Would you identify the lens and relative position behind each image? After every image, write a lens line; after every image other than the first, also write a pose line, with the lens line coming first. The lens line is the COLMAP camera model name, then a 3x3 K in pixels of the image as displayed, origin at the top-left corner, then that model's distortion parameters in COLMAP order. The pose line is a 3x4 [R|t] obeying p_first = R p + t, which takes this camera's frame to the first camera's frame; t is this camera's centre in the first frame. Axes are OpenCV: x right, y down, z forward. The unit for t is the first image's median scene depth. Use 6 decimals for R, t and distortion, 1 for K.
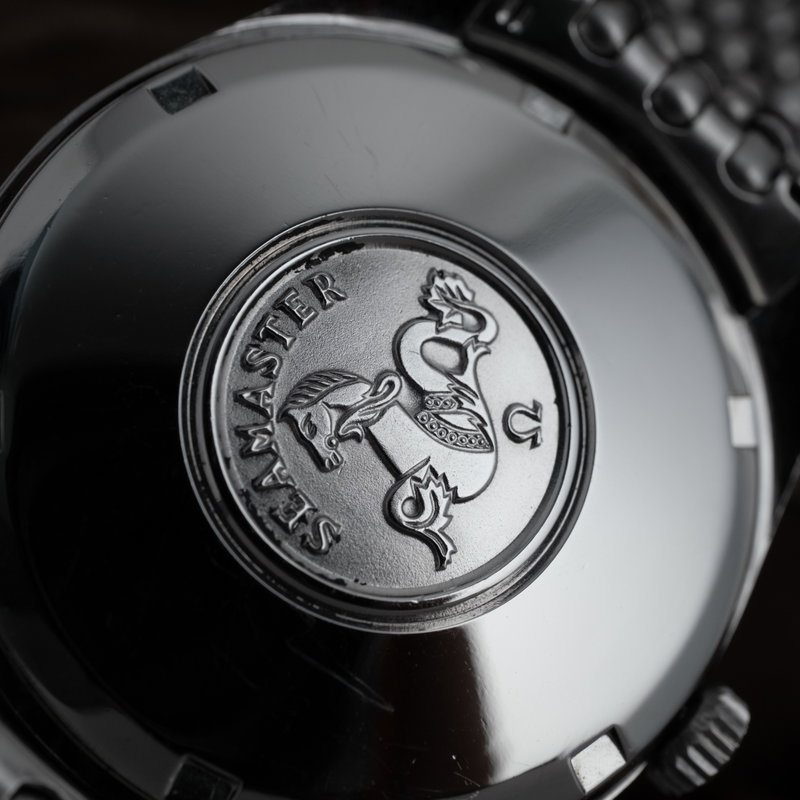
lens RADIAL K [[1256.0, 0, 351.4], [0, 1256.0, 401.3], [0, 0, 1]] dist [0.023292, 0.057393]
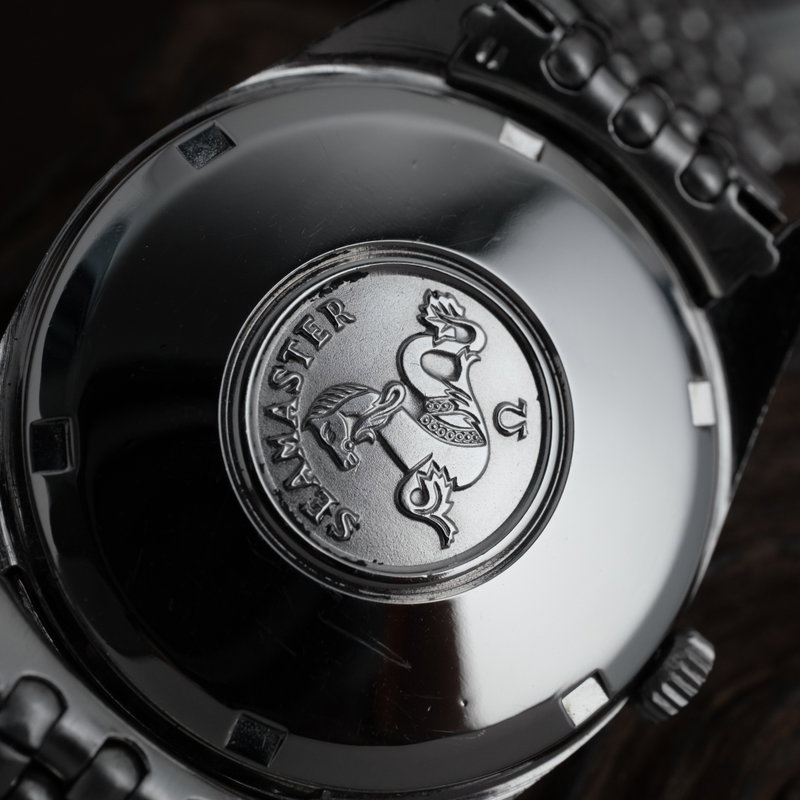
lens RADIAL K [[1256.0, 0, 351.4], [0, 1256.0, 401.3], [0, 0, 1]] dist [0.023292, 0.057393]
pose [[0.998914, -0.045553, -0.009799, 0.000441], [0.046042, 0.997296, 0.057276, -0.074997], [0.007163, -0.057665, 0.998310, -0.174087]]
